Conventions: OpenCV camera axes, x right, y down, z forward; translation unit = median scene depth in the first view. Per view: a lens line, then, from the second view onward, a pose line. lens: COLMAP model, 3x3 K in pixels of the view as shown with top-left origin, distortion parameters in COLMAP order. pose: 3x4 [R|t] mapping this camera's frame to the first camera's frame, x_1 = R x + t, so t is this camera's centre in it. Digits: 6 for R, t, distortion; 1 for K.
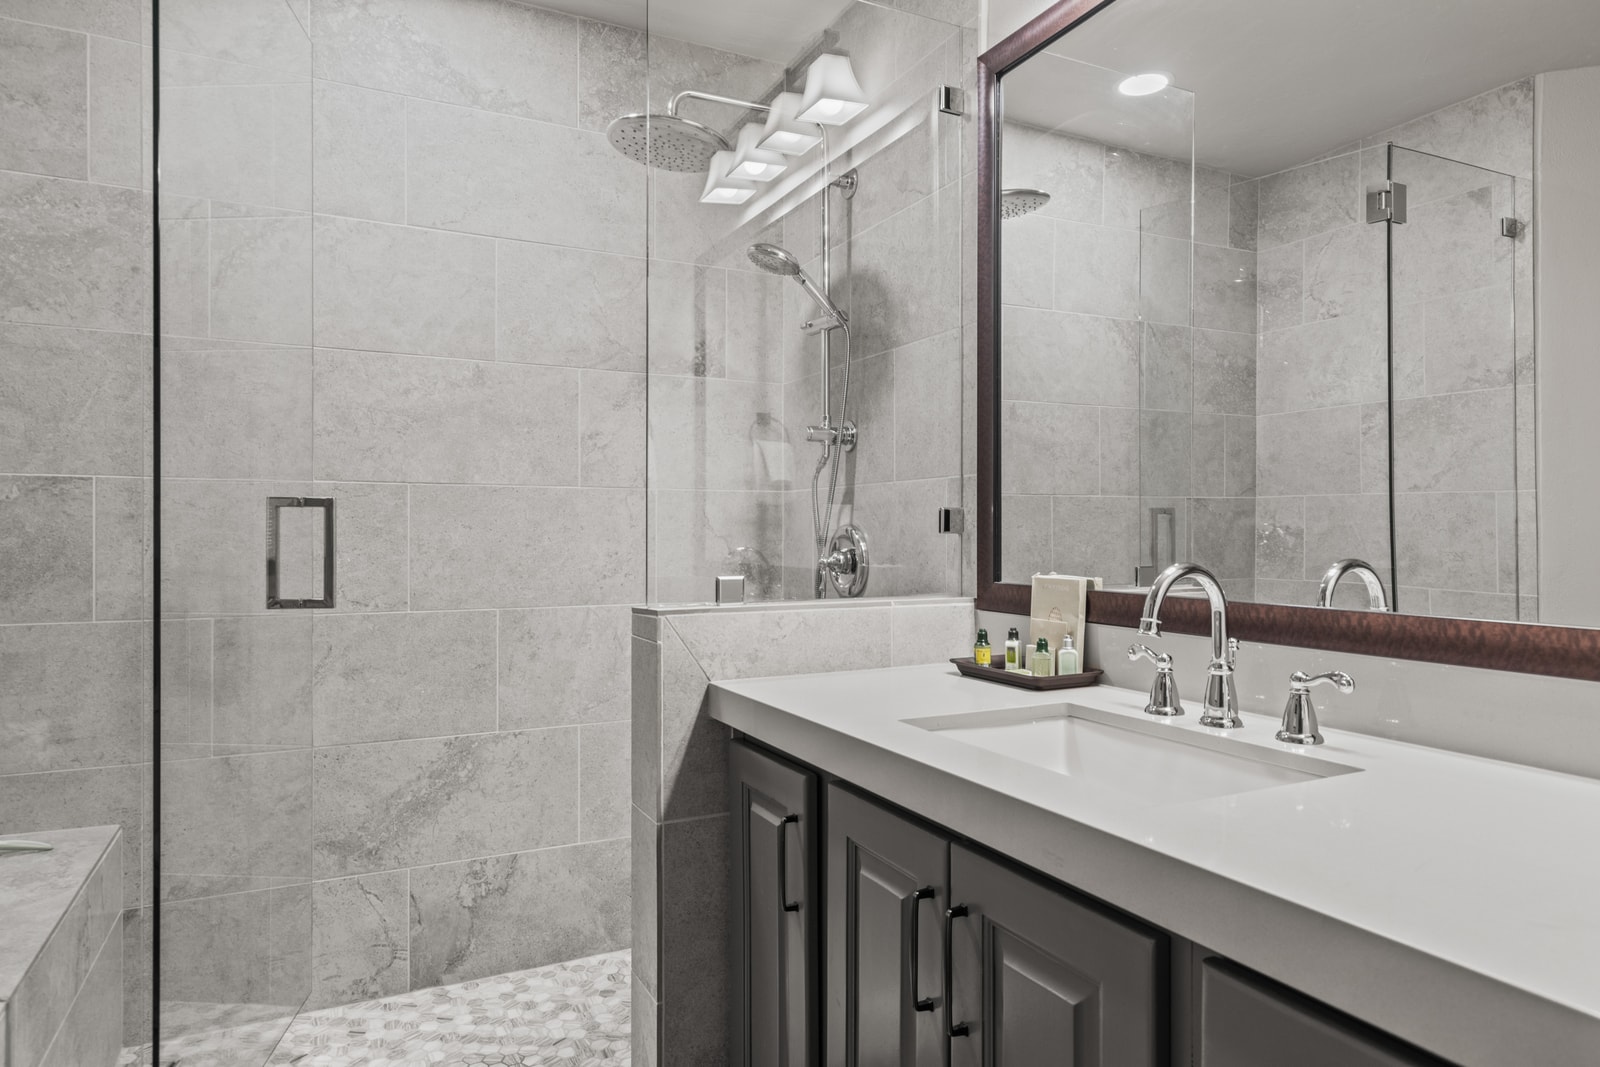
lens RADIAL K [[989.0, 0, 804.6], [0, 989.0, 536.4], [0, 0, 1]] dist [-0.004501, -0.001833]
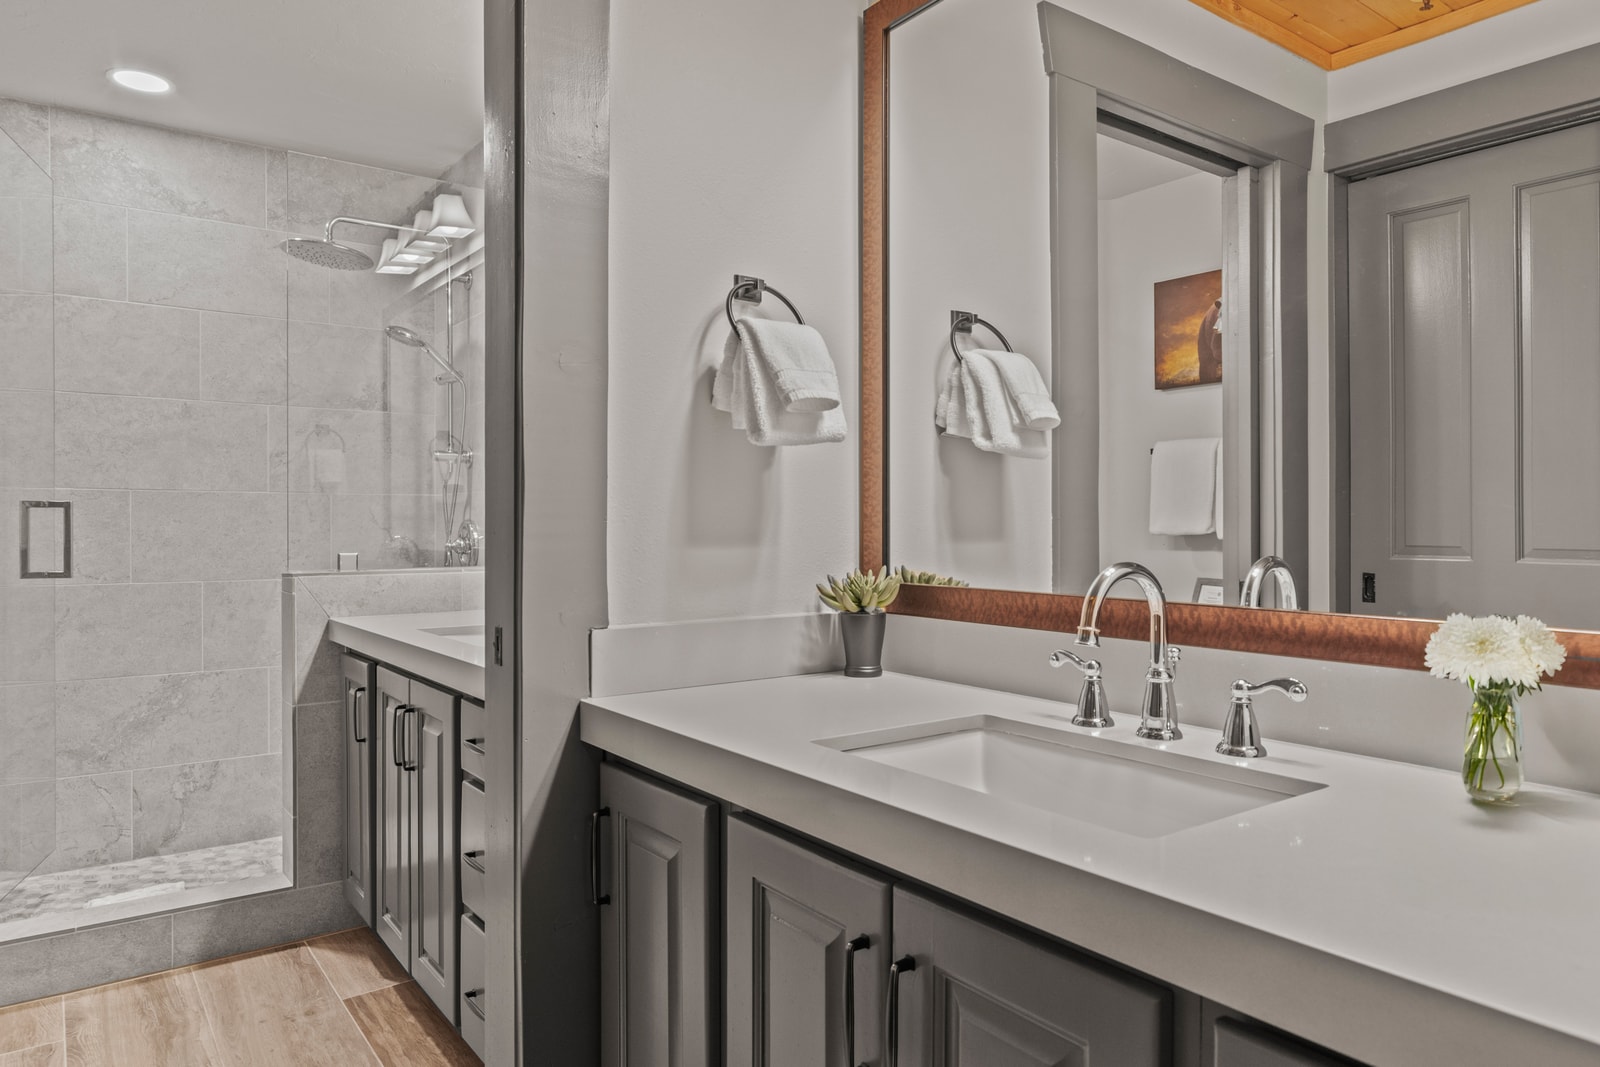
lens RADIAL K [[1050.5, 0, 800.0], [0, 1050.5, 533.5], [0, 0, 1]] dist [-0.004535, -0.002934]
pose [[0.986196, -0.002587, 0.165563, 0.276117], [0.002040, 0.999992, 0.003471, 0.003877], [-0.165570, -0.003085, 0.986193, -0.591351]]
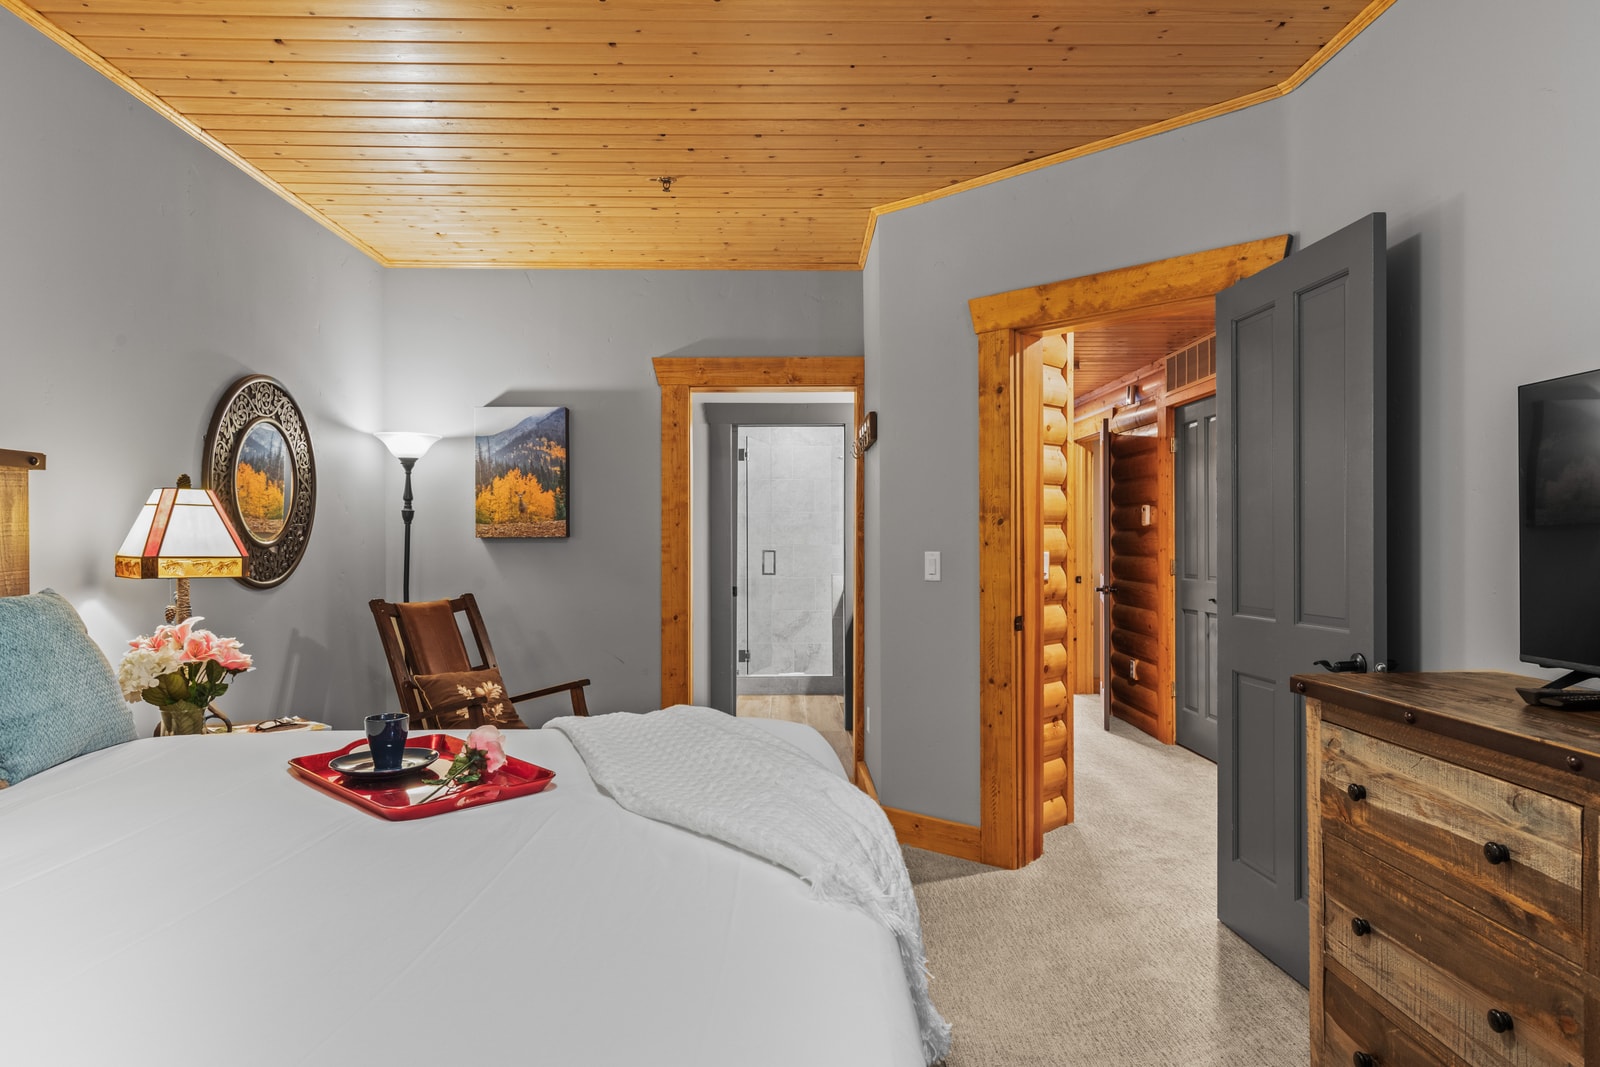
lens RADIAL K [[989.0, 0, 804.6], [0, 989.0, 536.4], [0, 0, 1]] dist [-0.004501, -0.001833]
pose [[0.906688, -0.004895, -0.421774, 1.299928], [0.005456, 0.999985, 0.000125, -0.088290], [0.421767, -0.002414, 0.906701, -2.548579]]
